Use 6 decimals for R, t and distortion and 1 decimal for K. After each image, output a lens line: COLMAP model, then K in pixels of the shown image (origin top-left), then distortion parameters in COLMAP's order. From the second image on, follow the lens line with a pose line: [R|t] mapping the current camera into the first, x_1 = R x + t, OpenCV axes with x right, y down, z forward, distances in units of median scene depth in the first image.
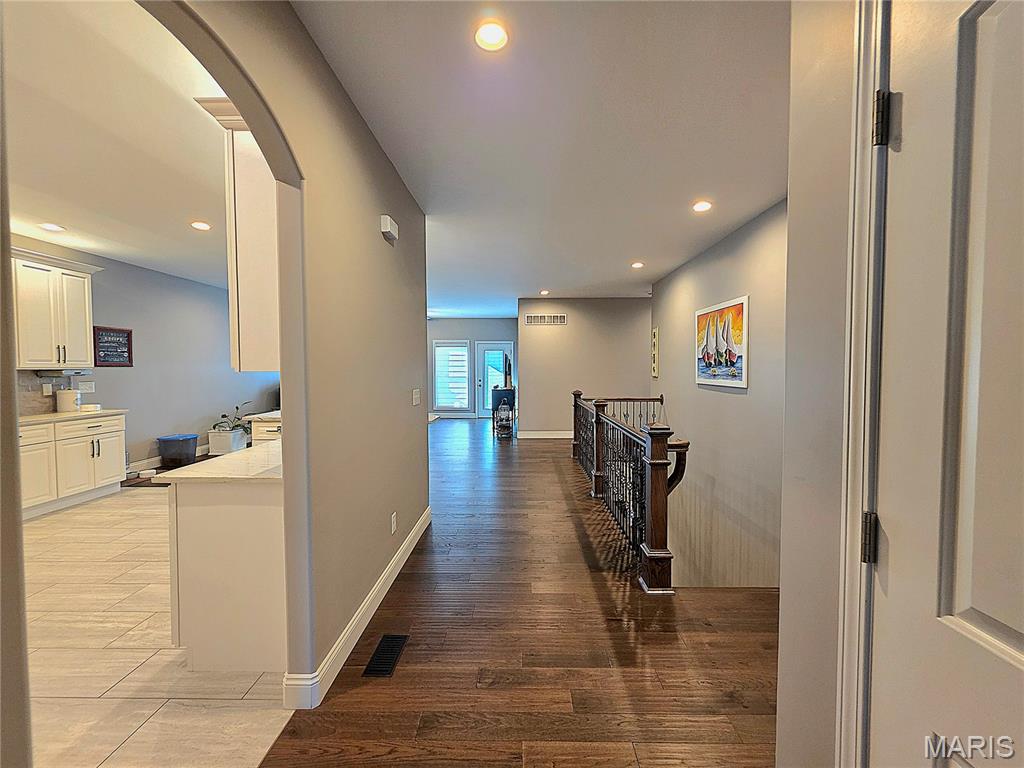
lens RADIAL K [[407.7, 0, 515.5], [0, 407.7, 381.8], [0, 0, 1]] dist [0.001014, 0.000309]
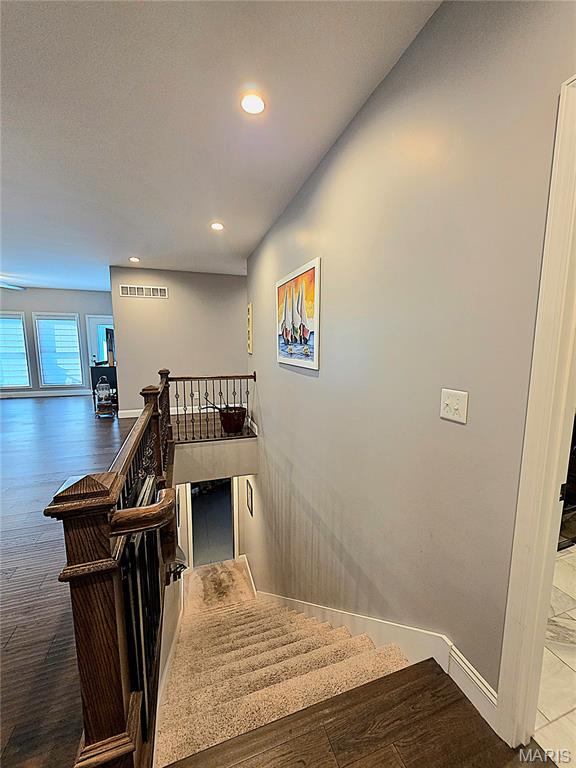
lens RADIAL K [[305.8, 0, 290.1], [0, 305.8, 386.2], [0, 0, 1]] dist [0.001014, 0.000309]
pose [[0.941396, -0.041181, 0.334779, 0.235746], [0.005776, 0.994342, 0.106070, -0.015311], [-0.337253, -0.097920, 0.936308, 0.331923]]
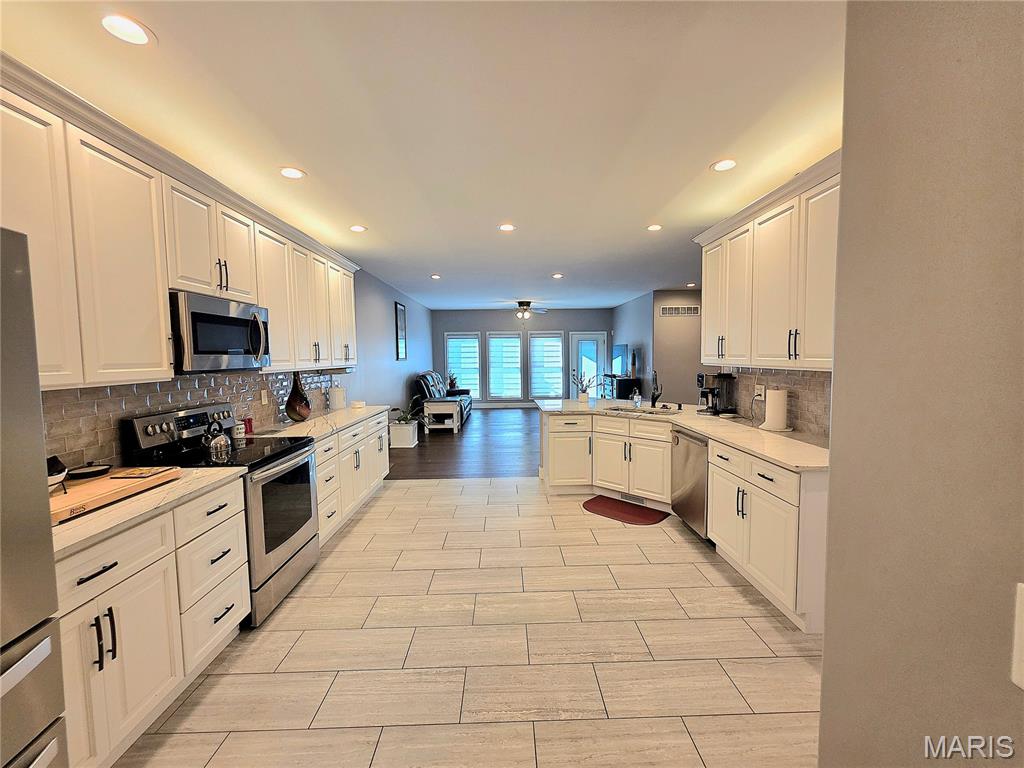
lens RADIAL K [[401.1, 0, 512.0], [0, 401.1, 384.0], [0, 0, 1]] dist [0.000060, 0.000053]
pose [[0.999001, -0.019199, 0.040352, -0.641121], [0.017868, 0.999293, 0.033084, -0.010921], [-0.040958, -0.032330, 0.998638, -0.013688]]
